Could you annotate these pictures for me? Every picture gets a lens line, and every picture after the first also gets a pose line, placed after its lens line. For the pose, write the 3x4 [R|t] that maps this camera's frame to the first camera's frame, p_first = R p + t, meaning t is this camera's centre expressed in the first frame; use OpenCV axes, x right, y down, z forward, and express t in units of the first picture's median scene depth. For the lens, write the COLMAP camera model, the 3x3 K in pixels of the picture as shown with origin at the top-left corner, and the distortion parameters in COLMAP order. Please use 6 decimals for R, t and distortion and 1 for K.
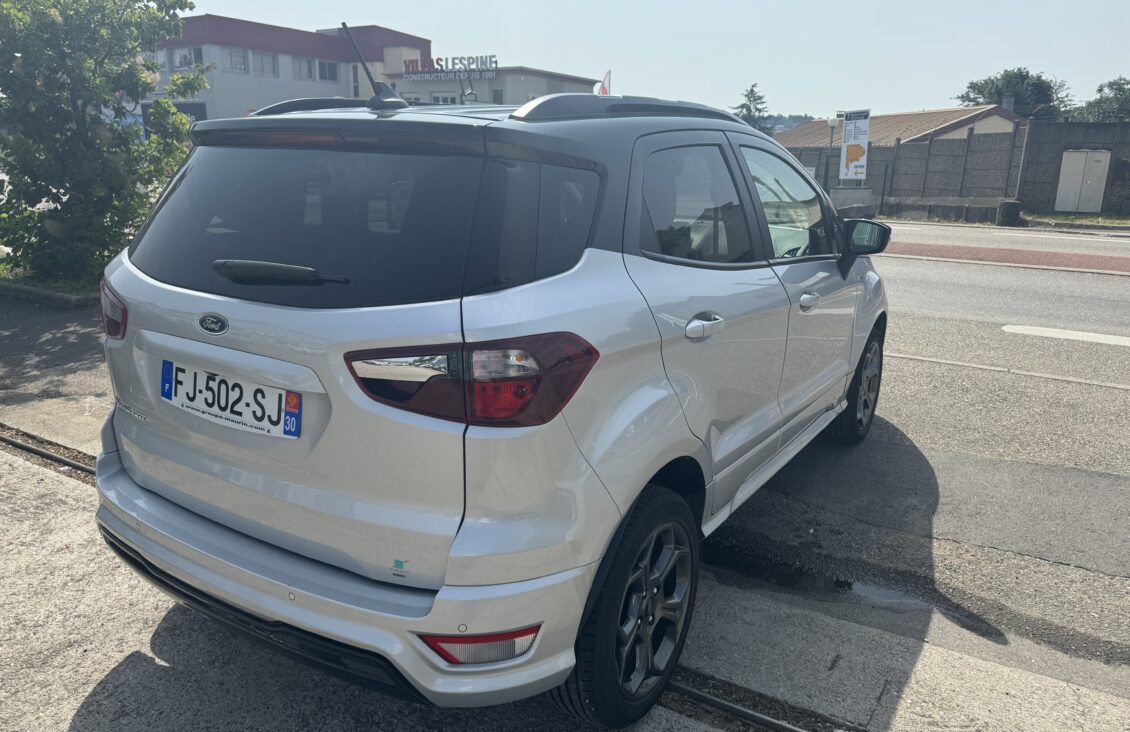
lens RADIAL K [[800.5, 0, 562.0], [0, 800.5, 379.0], [0, 0, 1]] dist [0.033806, -0.041466]
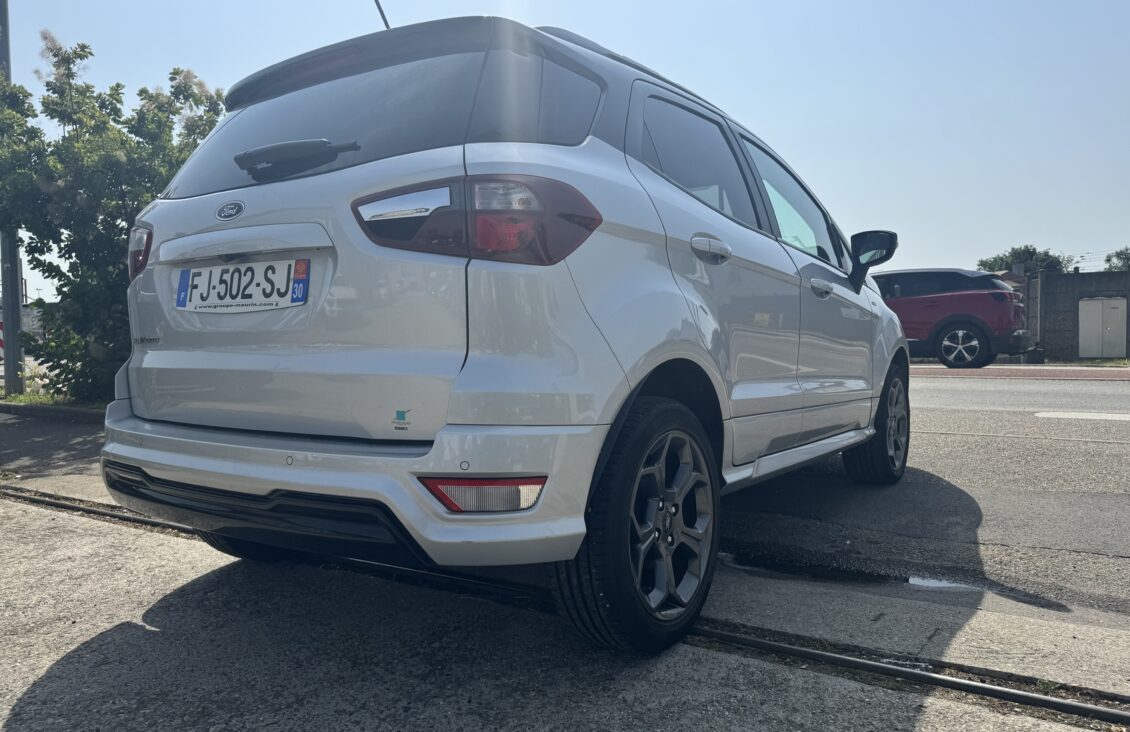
lens RADIAL K [[802.6, 0, 567.3], [0, 802.6, 370.2], [0, 0, 1]] dist [0.032394, -0.041293]
pose [[0.999248, -0.025865, -0.028875, 0.022816], [0.018445, 0.972372, -0.232706, 0.322839], [0.034097, 0.231998, 0.972118, 0.038941]]
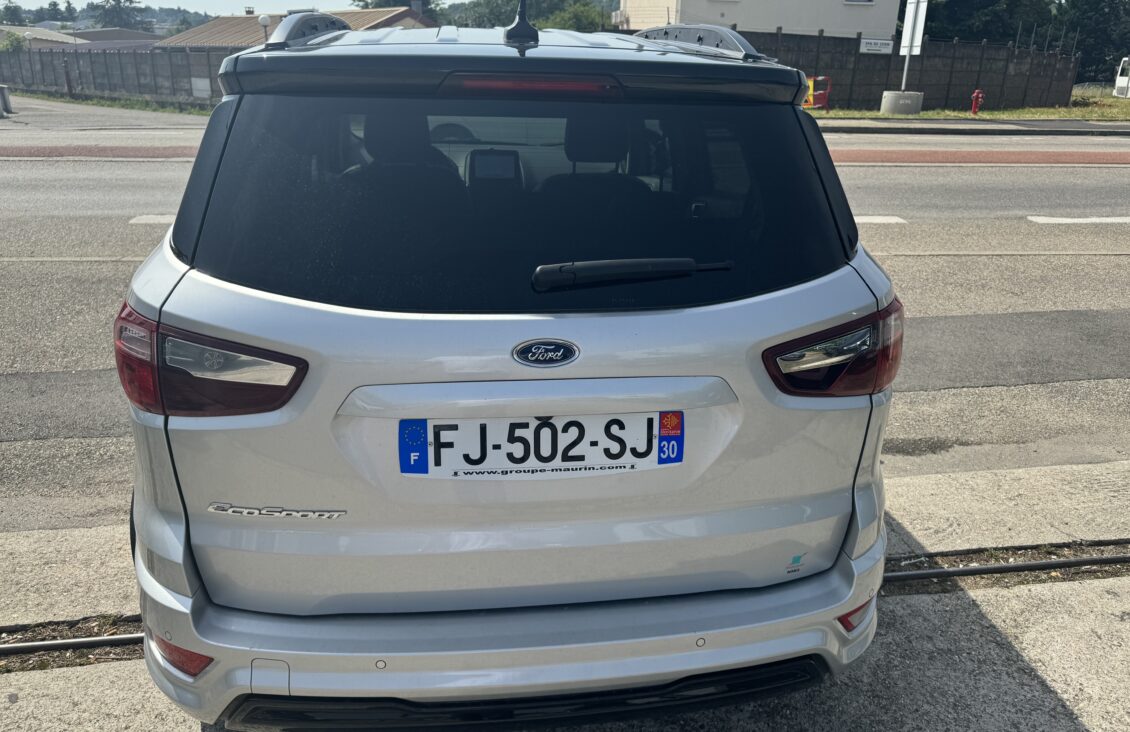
lens RADIAL K [[802.6, 0, 567.3], [0, 802.6, 370.2], [0, 0, 1]] dist [0.032394, -0.041293]
pose [[0.768750, -0.230720, 0.596482, -0.729608], [0.168461, 0.972774, 0.159156, -0.141413], [-0.616963, -0.021867, 0.786688, 0.337756]]
